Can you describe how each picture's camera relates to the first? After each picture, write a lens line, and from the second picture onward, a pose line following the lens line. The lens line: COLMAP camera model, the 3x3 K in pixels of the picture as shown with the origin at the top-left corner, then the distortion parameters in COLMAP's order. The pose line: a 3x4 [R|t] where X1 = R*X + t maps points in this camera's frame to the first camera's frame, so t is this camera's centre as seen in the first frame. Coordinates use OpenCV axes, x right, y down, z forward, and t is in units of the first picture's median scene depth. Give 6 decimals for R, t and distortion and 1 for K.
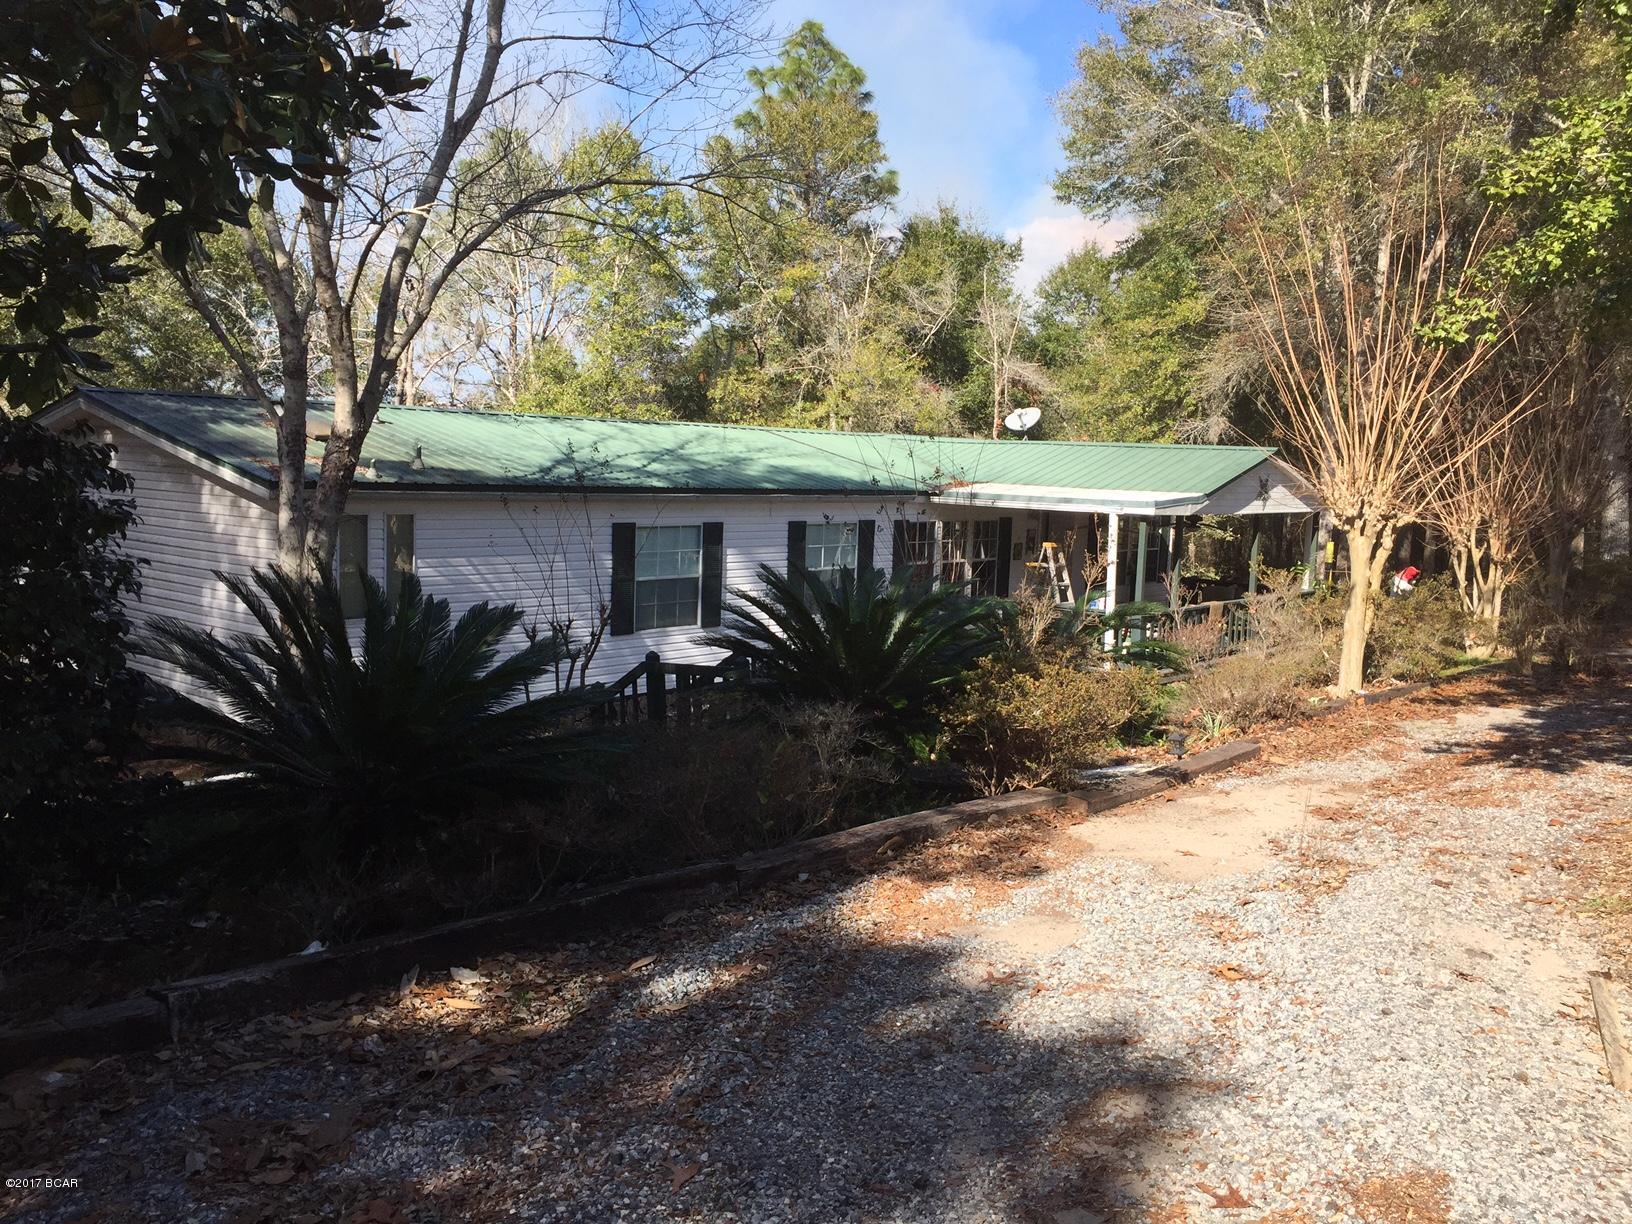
lens RADIAL K [[1393.0, 0, 816.0], [0, 1393.0, 612.0], [0, 0, 1]] dist [0.084924, -0.136708]
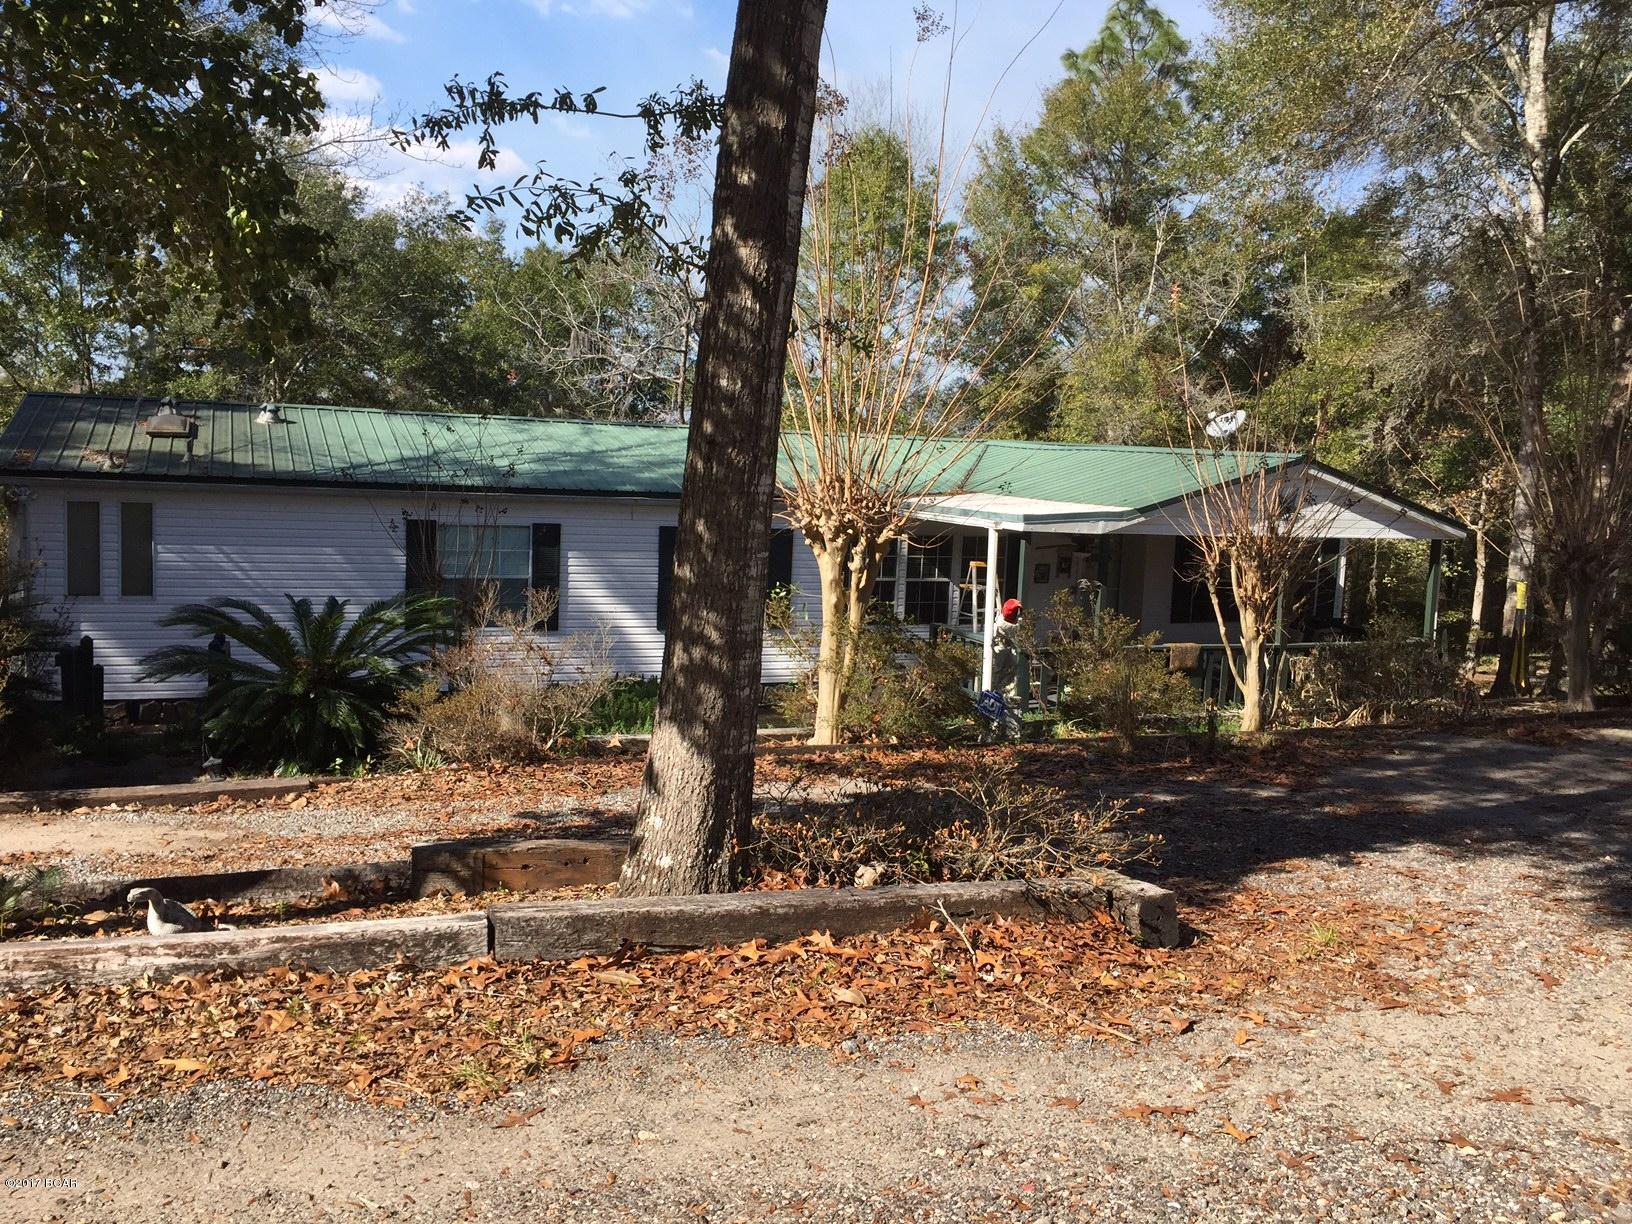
lens RADIAL K [[1393.0, 0, 816.0], [0, 1393.0, 612.0], [0, 0, 1]] dist [0.084924, -0.136708]
pose [[0.887325, 0.055645, -0.457775, 0.843411], [-0.062987, 0.998014, -0.000778, -0.021713], [0.456823, 0.029524, 0.889067, 0.345717]]
